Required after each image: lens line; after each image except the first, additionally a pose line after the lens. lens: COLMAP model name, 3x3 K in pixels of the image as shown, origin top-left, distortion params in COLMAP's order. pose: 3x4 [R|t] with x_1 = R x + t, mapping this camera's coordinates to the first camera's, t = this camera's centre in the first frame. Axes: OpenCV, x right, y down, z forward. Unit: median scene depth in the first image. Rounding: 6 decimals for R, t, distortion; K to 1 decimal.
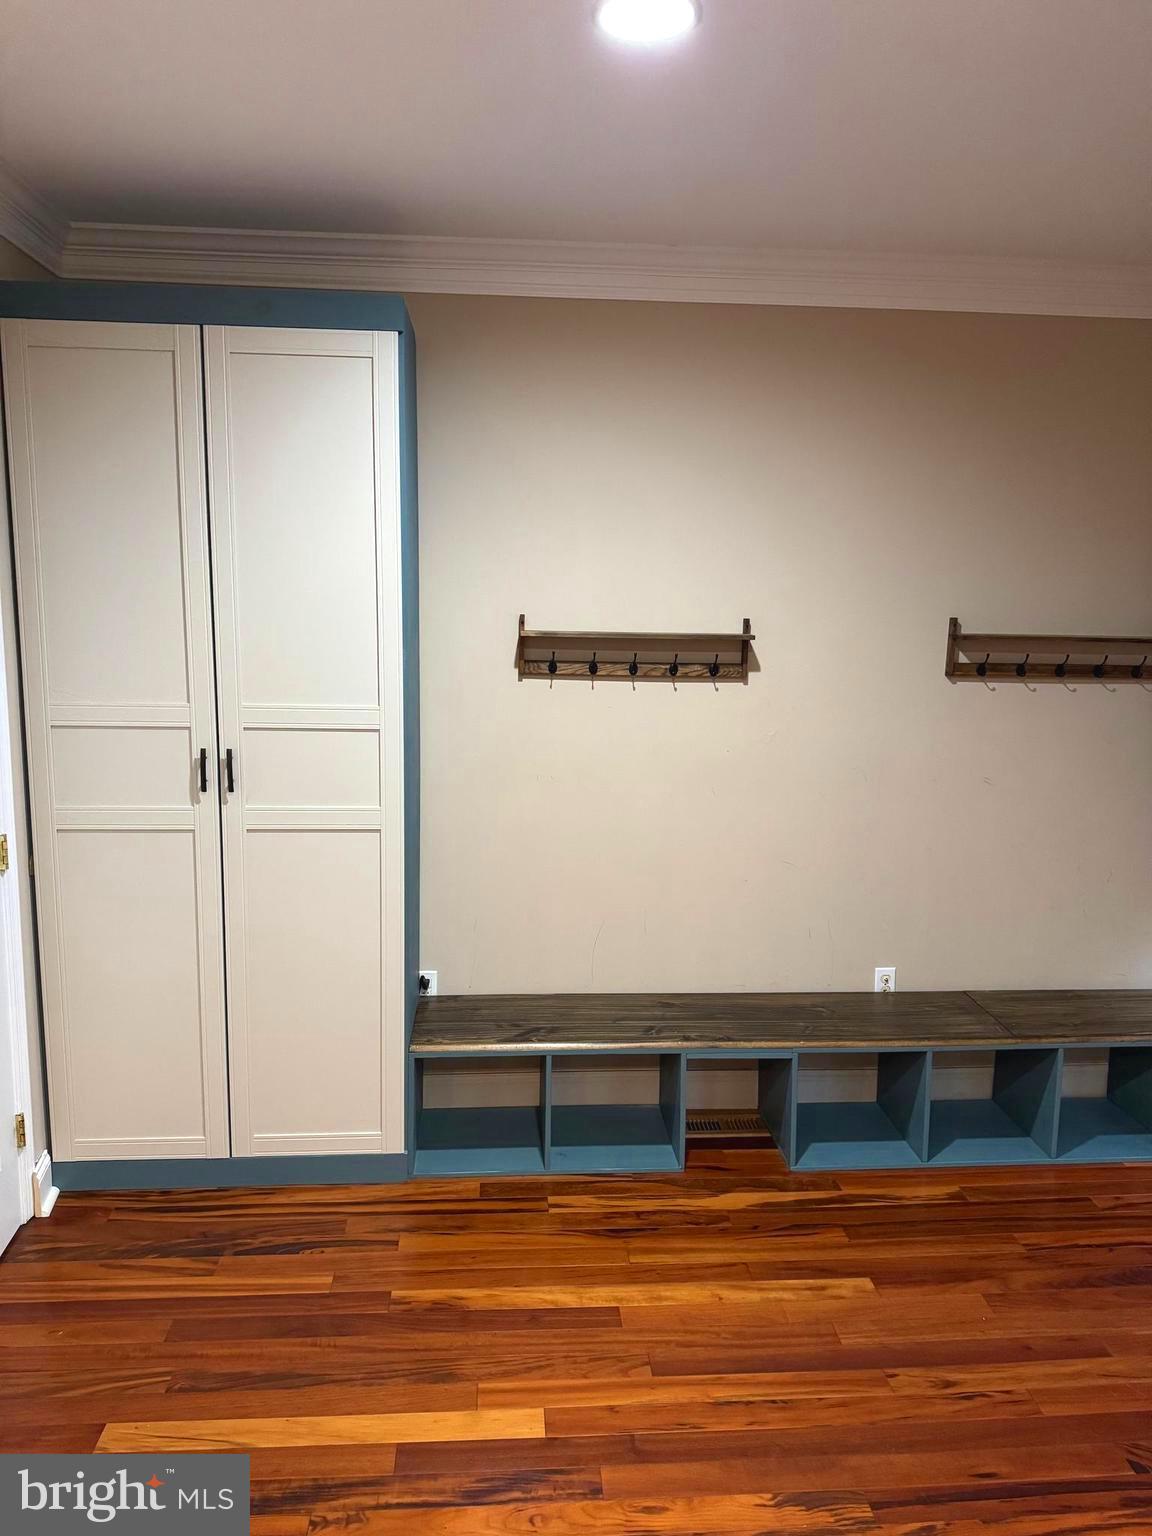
lens RADIAL K [[1065.2, 0, 585.0], [0, 1065.2, 761.3], [0, 0, 1]] dist [-0.004776, -0.007312]
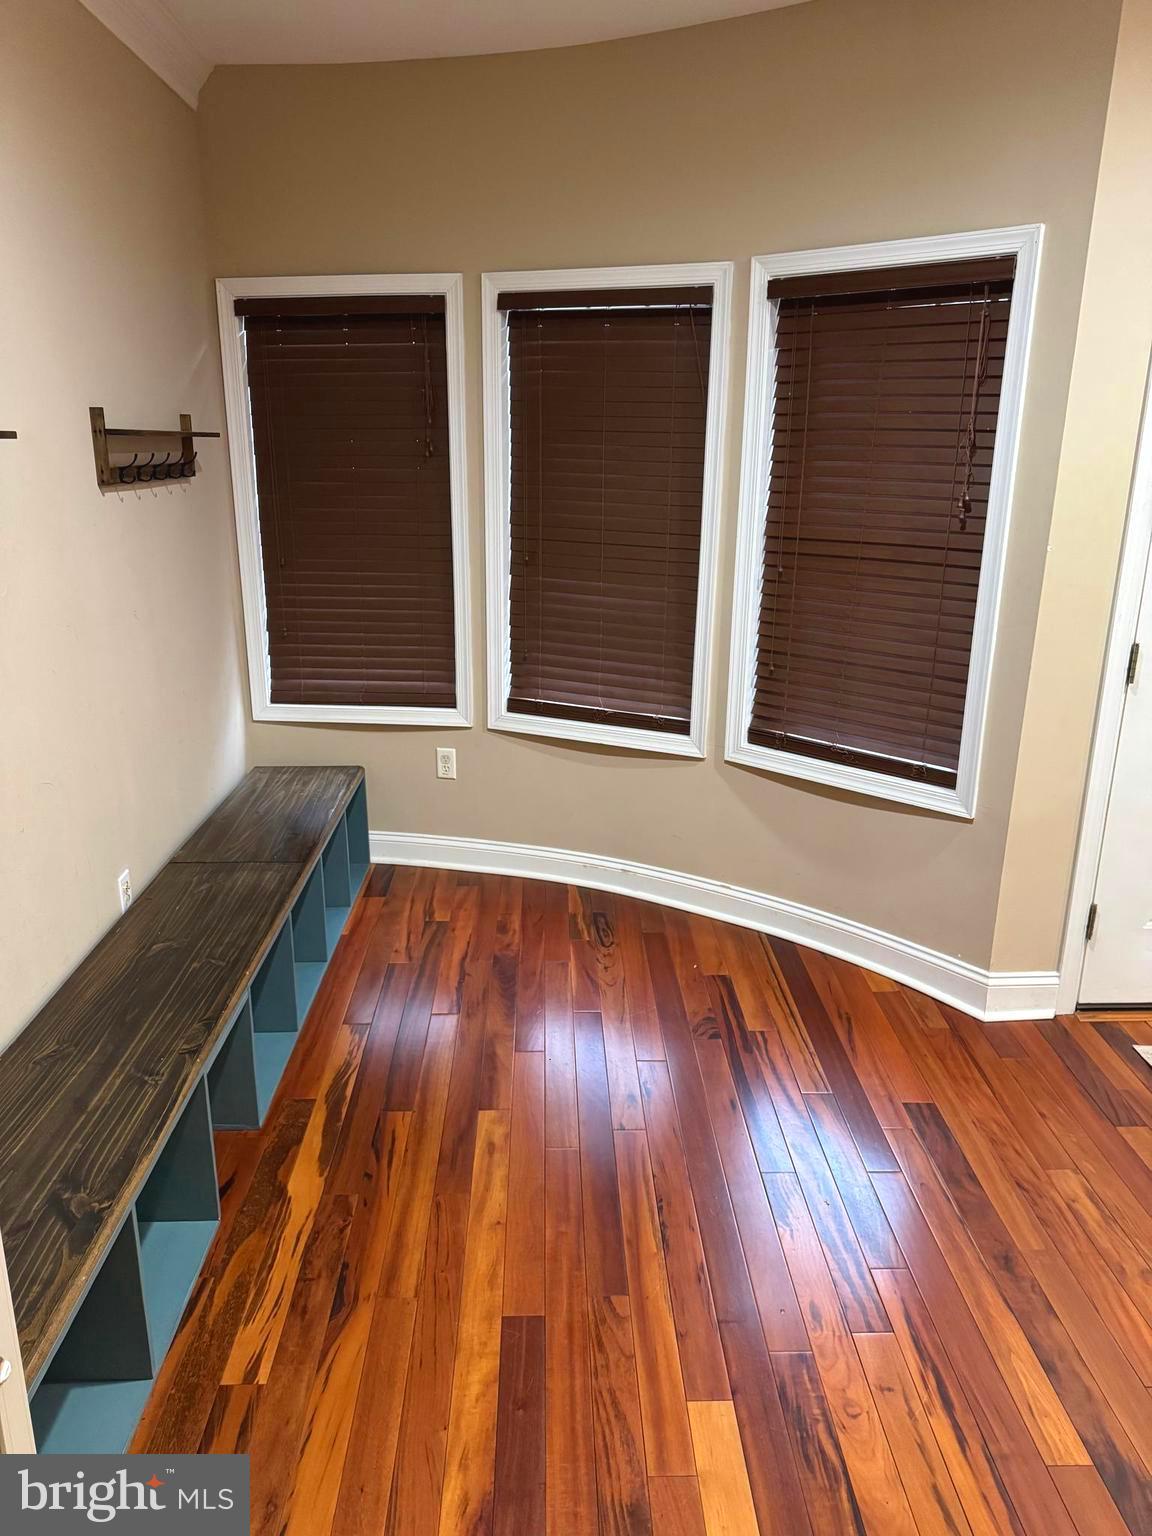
lens RADIAL K [[1065.2, 0, 585.0], [0, 1065.2, 761.3], [0, 0, 1]] dist [-0.004776, -0.007312]
pose [[0.090821, -0.325889, 0.941035, -0.499878], [0.166448, 0.936616, 0.308294, -0.087211], [-0.981859, 0.128634, 0.139308, 0.690829]]
